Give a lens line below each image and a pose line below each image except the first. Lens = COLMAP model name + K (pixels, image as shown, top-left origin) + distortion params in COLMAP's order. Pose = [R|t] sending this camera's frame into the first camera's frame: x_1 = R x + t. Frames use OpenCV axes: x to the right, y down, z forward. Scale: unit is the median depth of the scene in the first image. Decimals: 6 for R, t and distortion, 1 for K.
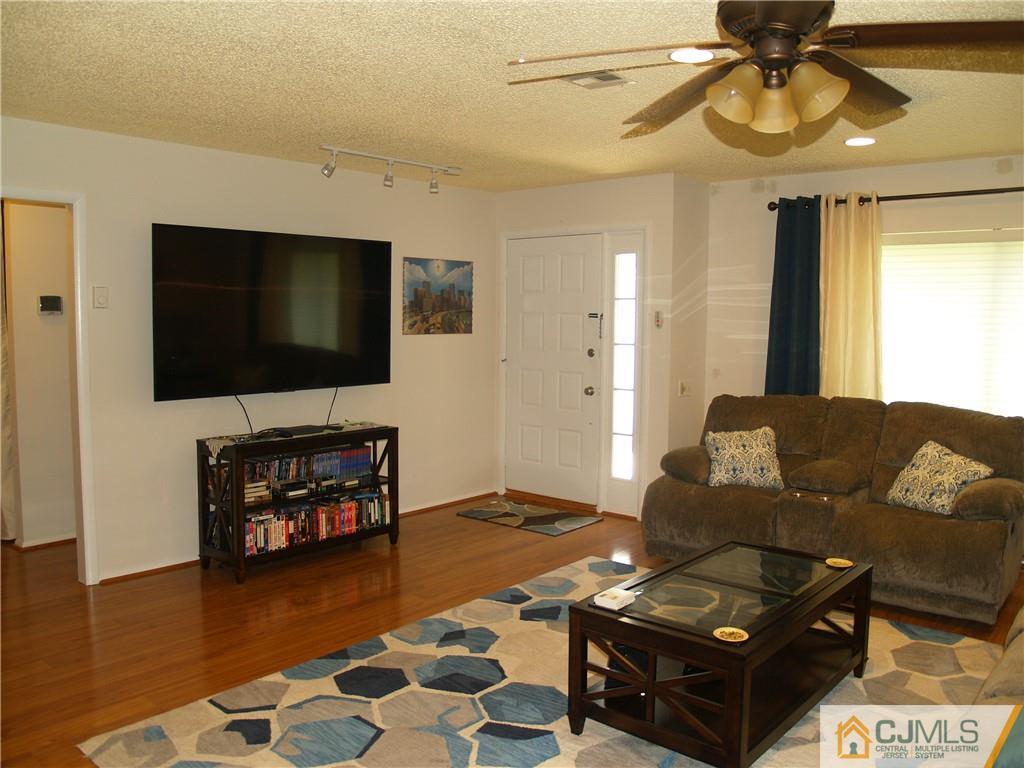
lens RADIAL K [[834.3, 0, 516.5], [0, 834.3, 382.2], [0, 0, 1]] dist [-0.133440, 0.087940]
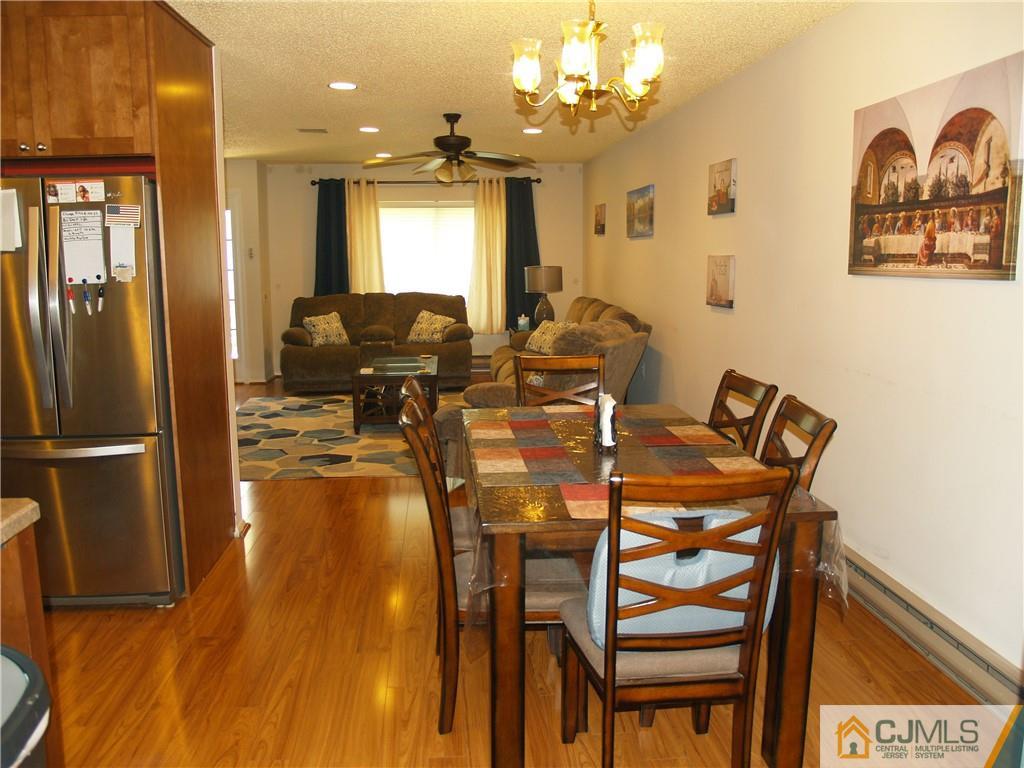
lens RADIAL K [[834.3, 0, 515.6], [0, 834.3, 383.6], [0, 0, 1]] dist [-0.133440, 0.087940]
pose [[0.695121, -0.122857, 0.708317, -0.722767], [0.068326, 0.992119, 0.105029, 0.048141], [-0.715638, -0.024612, 0.698038, -0.531926]]
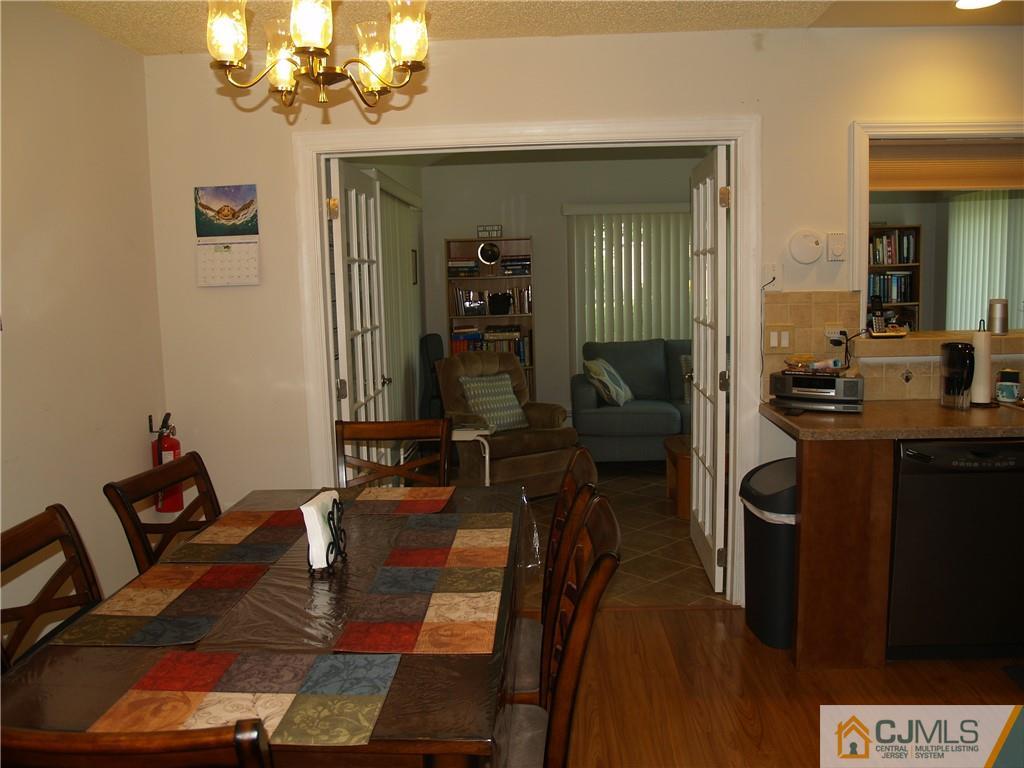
lens RADIAL K [[834.3, 0, 511.6], [0, 834.3, 379.3], [0, 0, 1]] dist [-0.133440, 0.087940]
pose [[-0.787713, 0.090166, -0.609408, -0.105446], [-0.029221, 0.982649, 0.183159, -0.014211], [0.615348, 0.162084, -0.771411, 0.187447]]
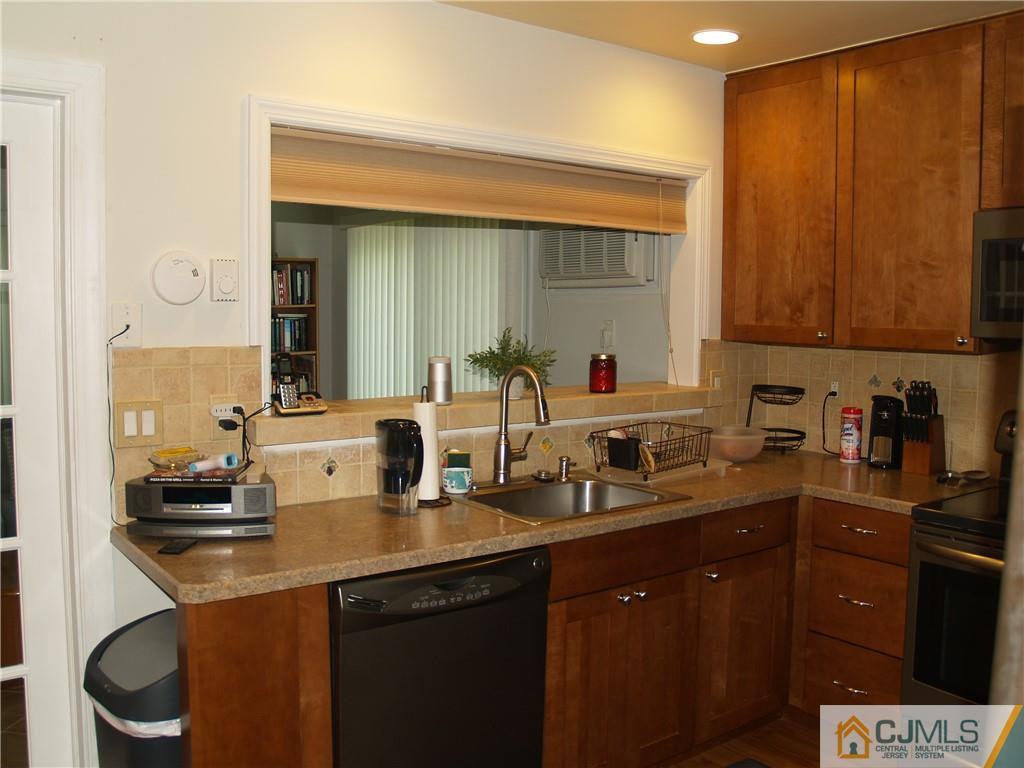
lens RADIAL K [[915.5, 0, 510.3], [0, 915.5, 377.0], [0, 0, 1]] dist [-0.095833, 0.000123]
pose [[-0.212201, 0.064277, -0.975110, -0.290811], [-0.090761, 0.992225, 0.085157, -0.009542], [0.973002, 0.106572, -0.204718, 0.069683]]
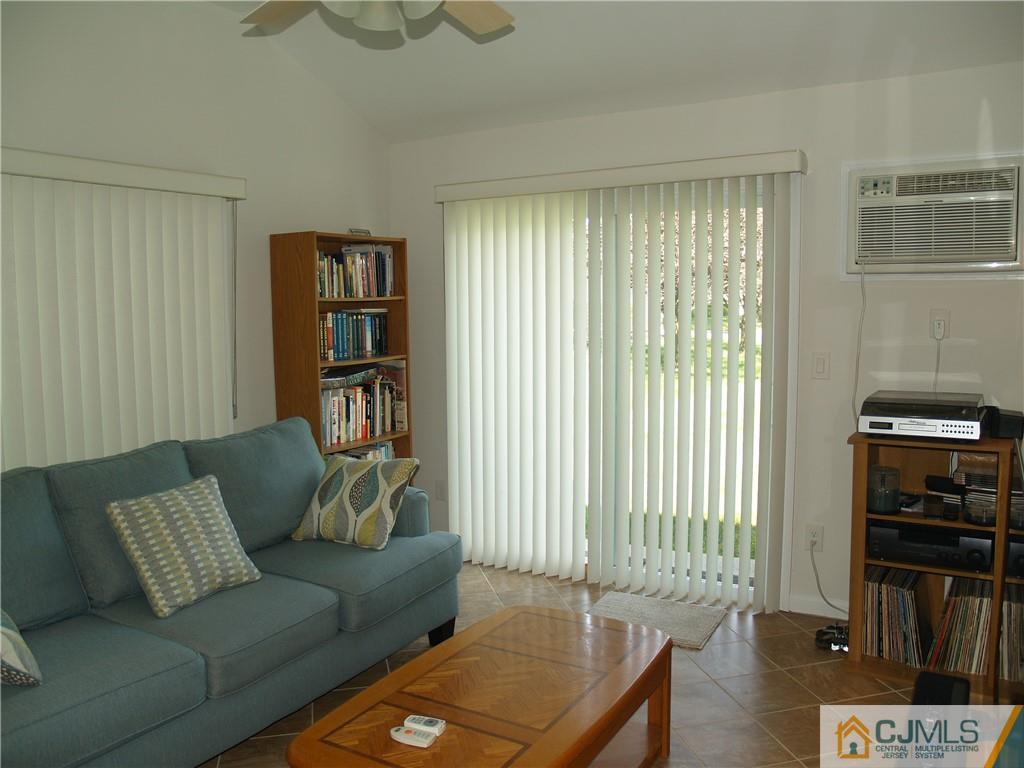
lens RADIAL K [[834.3, 0, 510.9], [0, 834.3, 377.7], [0, 0, 1]] dist [-0.133440, 0.087940]
pose [[0.170808, 0.083126, -0.981792, -0.547927], [-0.070880, 0.994890, 0.071904, 0.038362], [0.982752, 0.057308, 0.175827, -0.507643]]
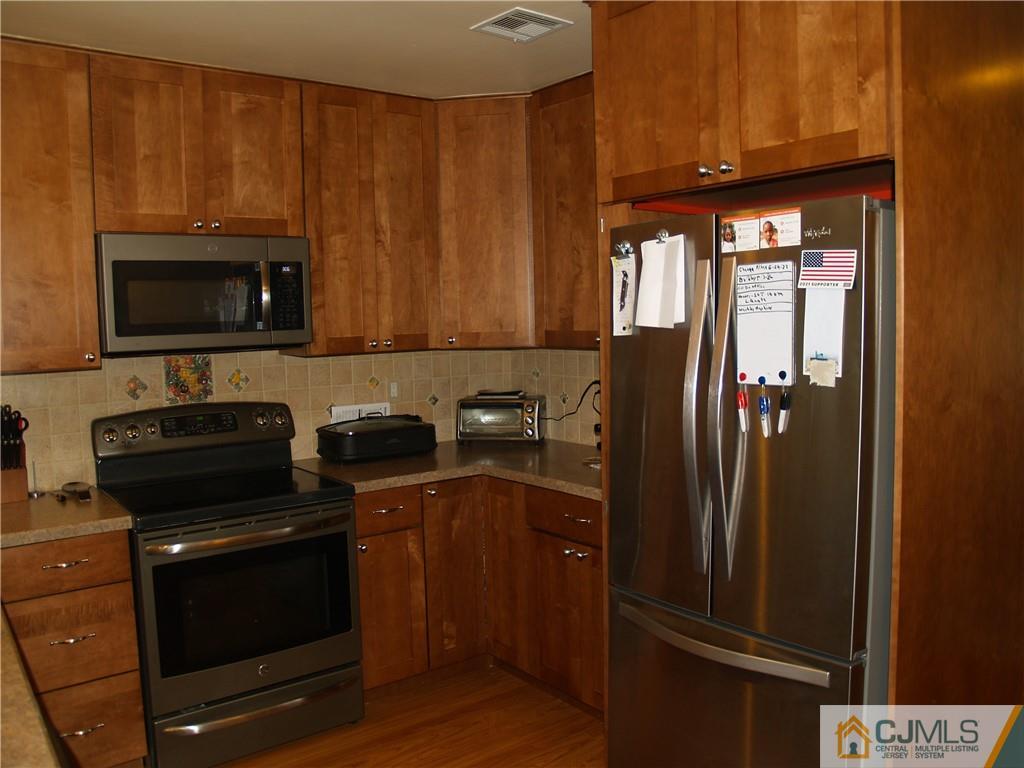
lens RADIAL K [[834.3, 0, 514.6], [0, 834.3, 379.6], [0, 0, 1]] dist [-0.133440, 0.087940]
pose [[0.980318, -0.014502, -0.196891, -0.536302], [0.013778, 0.999892, -0.005047, 0.011759], [0.196943, 0.002235, 0.980412, -0.246294]]
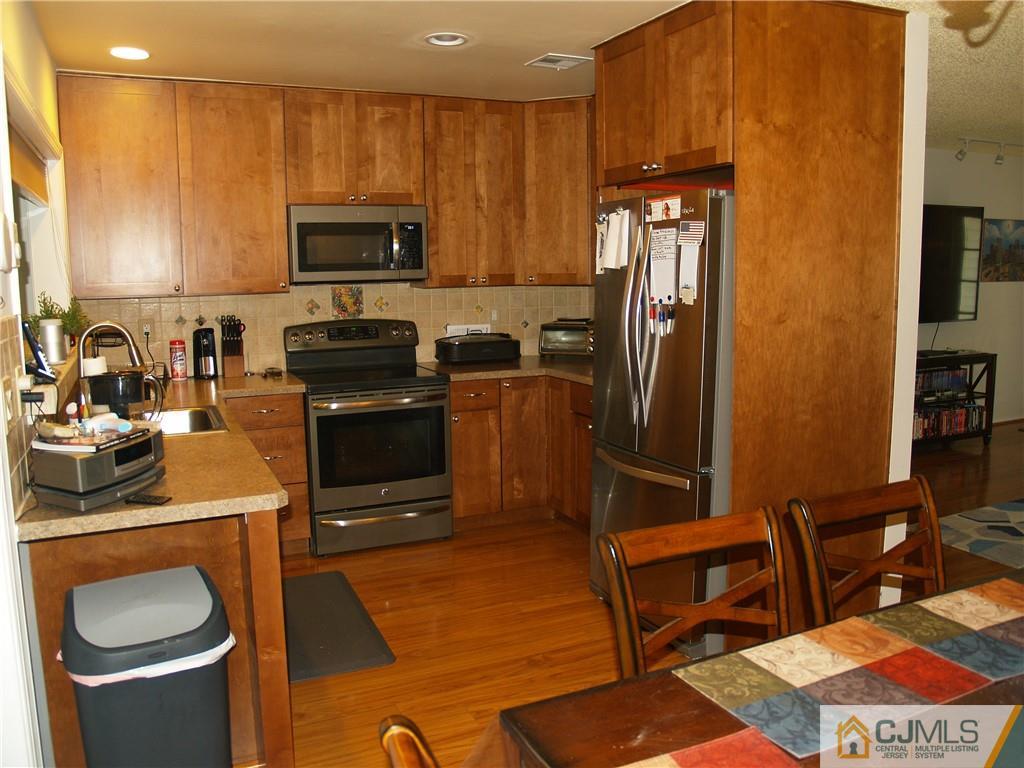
lens RADIAL K [[834.3, 0, 511.5], [0, 834.3, 382.3], [0, 0, 1]] dist [-0.133440, 0.087940]
pose [[0.911668, 0.038289, -0.409139, -0.341087], [-0.014794, 0.998062, 0.060438, 0.036898], [0.410660, -0.049047, 0.910468, -0.469917]]
